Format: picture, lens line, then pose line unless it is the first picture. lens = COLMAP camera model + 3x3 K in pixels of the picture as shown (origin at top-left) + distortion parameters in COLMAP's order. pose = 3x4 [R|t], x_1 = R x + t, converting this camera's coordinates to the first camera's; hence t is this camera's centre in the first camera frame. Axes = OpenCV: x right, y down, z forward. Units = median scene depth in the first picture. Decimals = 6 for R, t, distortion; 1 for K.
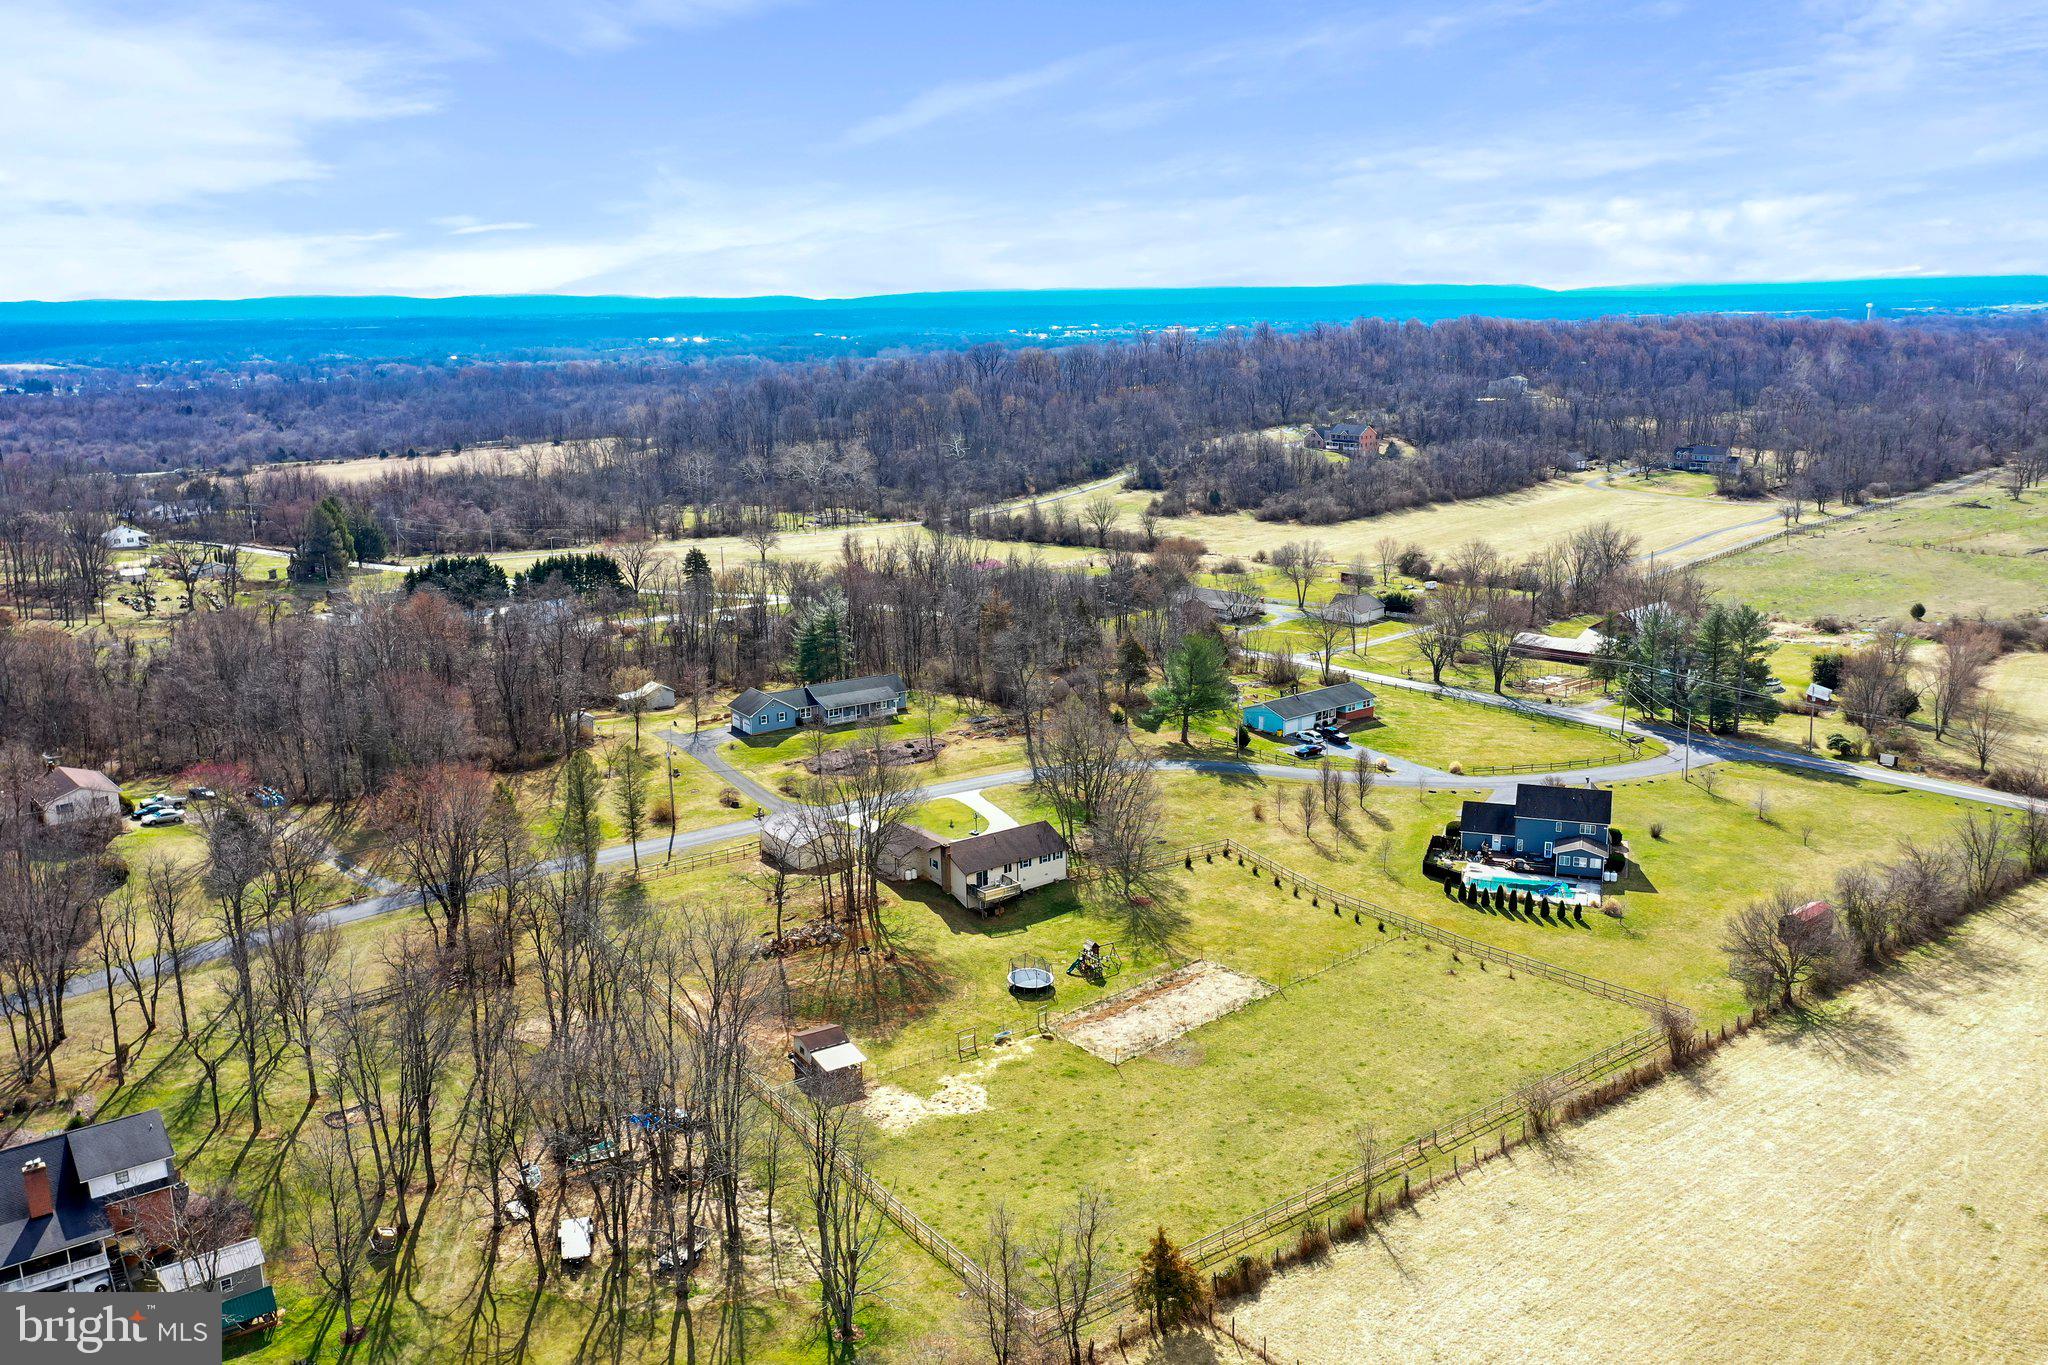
lens RADIAL K [[1633.4, 0, 1024.0], [0, 1633.4, 682.5], [0, 0, 1]] dist [0.007962, 0.005761]
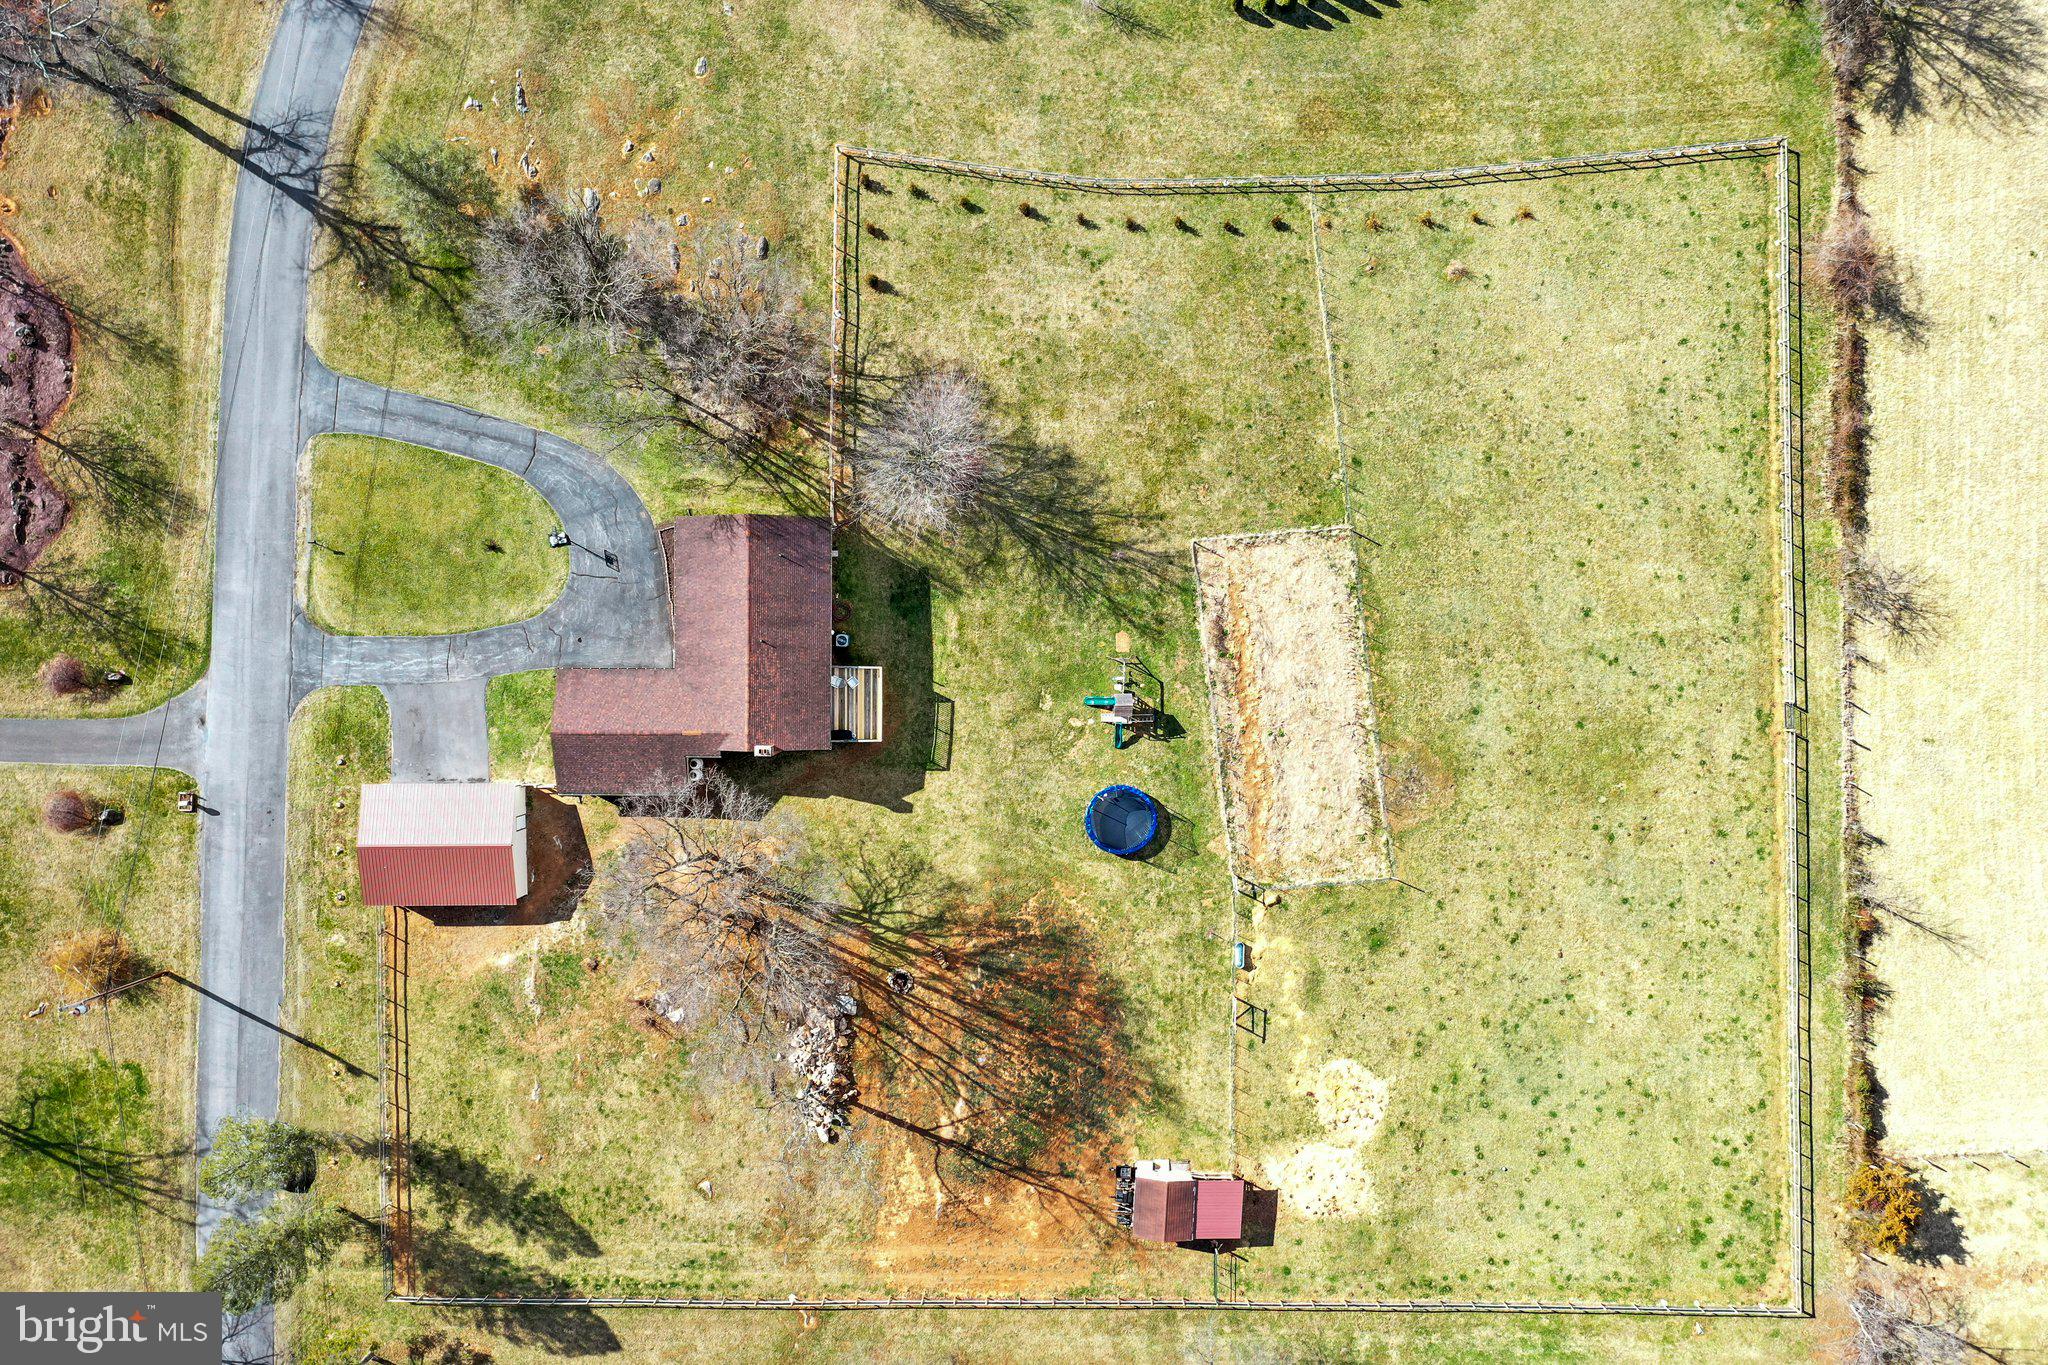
lens RADIAL K [[1633.3, 0, 1040.1], [0, 1633.3, 684.4], [0, 0, 1]] dist [0.003670, -0.000507]
pose [[0.590209, -0.807243, -0.003431, 0.026871], [0.171590, 0.121302, 0.977672, -0.423983], [-0.788803, -0.577620, 0.210108, 0.806925]]
